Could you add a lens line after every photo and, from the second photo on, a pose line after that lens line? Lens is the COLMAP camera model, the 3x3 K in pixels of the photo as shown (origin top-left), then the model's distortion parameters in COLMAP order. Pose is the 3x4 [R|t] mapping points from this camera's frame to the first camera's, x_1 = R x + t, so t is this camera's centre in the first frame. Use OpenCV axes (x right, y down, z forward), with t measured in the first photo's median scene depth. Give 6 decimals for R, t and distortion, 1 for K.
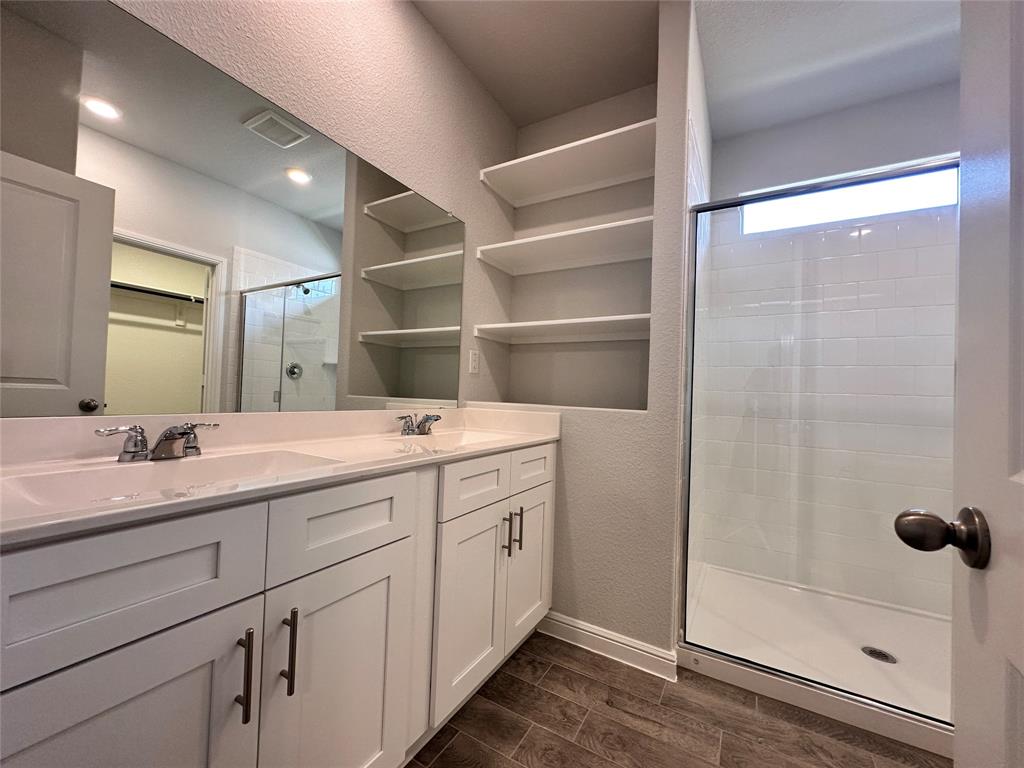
lens RADIAL K [[408.6, 0, 486.2], [0, 408.6, 383.9], [0, 0, 1]] dist [-0.002419, 0.000575]
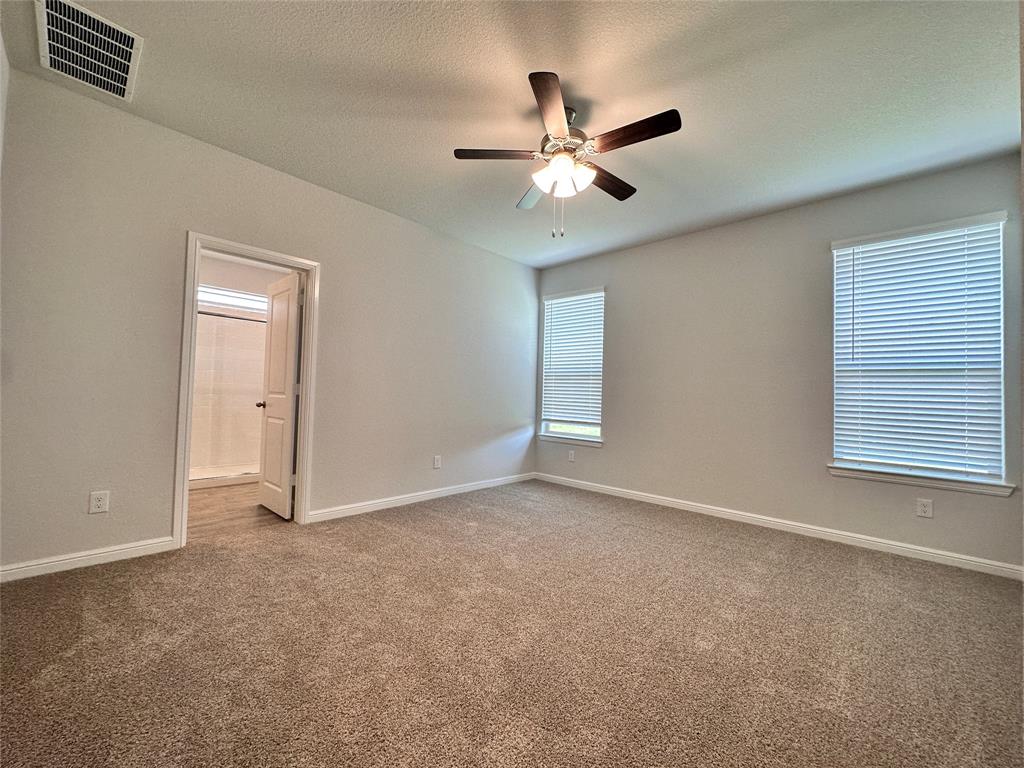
lens RADIAL K [[408.6, 0, 513.6], [0, 408.6, 383.2], [0, 0, 1]] dist [-0.002419, 0.000575]
pose [[0.196846, -0.004765, 0.980423, -1.653363], [-0.048135, 0.998735, 0.014518, -0.117249], [-0.979252, -0.050051, 0.196368, -1.551686]]
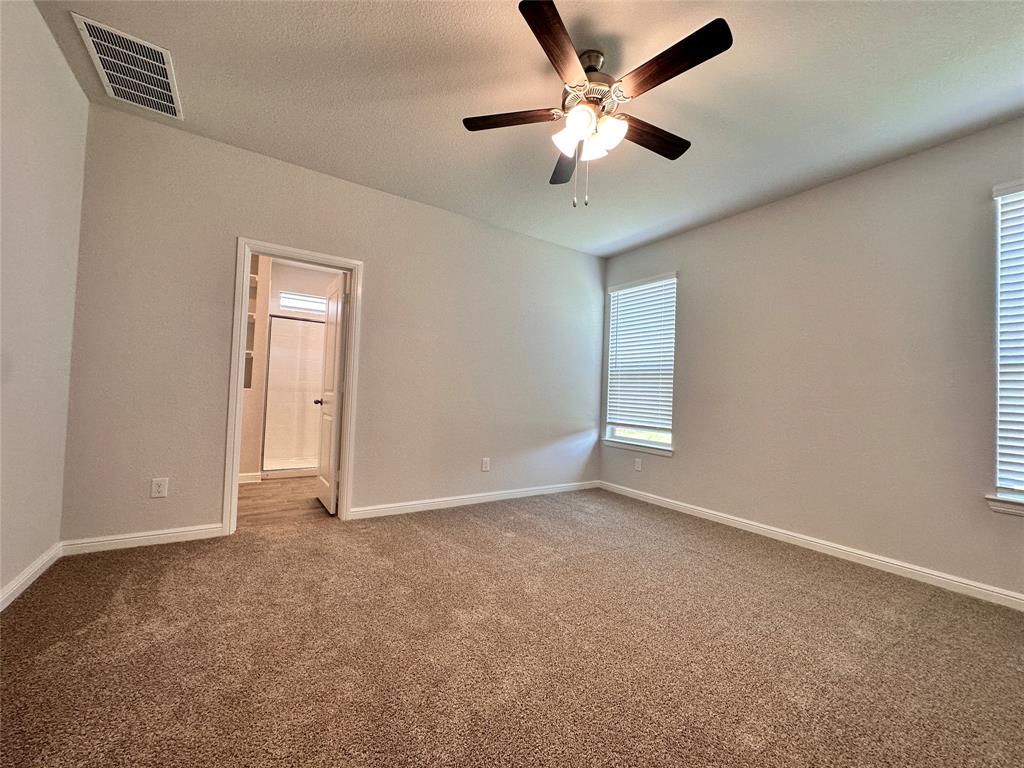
lens RADIAL K [[408.6, 0, 513.7], [0, 408.6, 383.4], [0, 0, 1]] dist [-0.002419, 0.000575]
pose [[0.415252, -0.000624, 0.909706, -1.390139], [-0.047701, 0.998609, 0.022459, -0.112002], [-0.908455, -0.052719, 0.414645, -1.748741]]
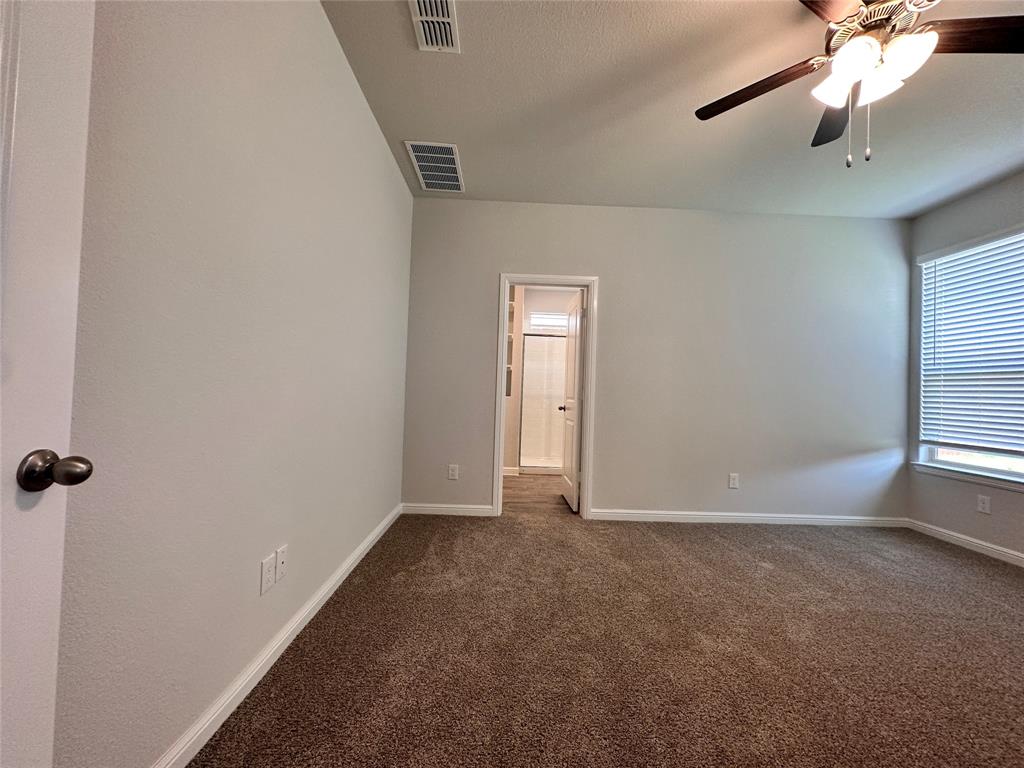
lens RADIAL K [[408.6, 0, 514.0], [0, 408.6, 383.8], [0, 0, 1]] dist [-0.002419, 0.000575]
pose [[0.837197, 0.000182, 0.546901, -1.405841], [-0.015517, 0.999605, 0.023421, -0.113175], [-0.546681, -0.028094, 0.836869, -1.773435]]
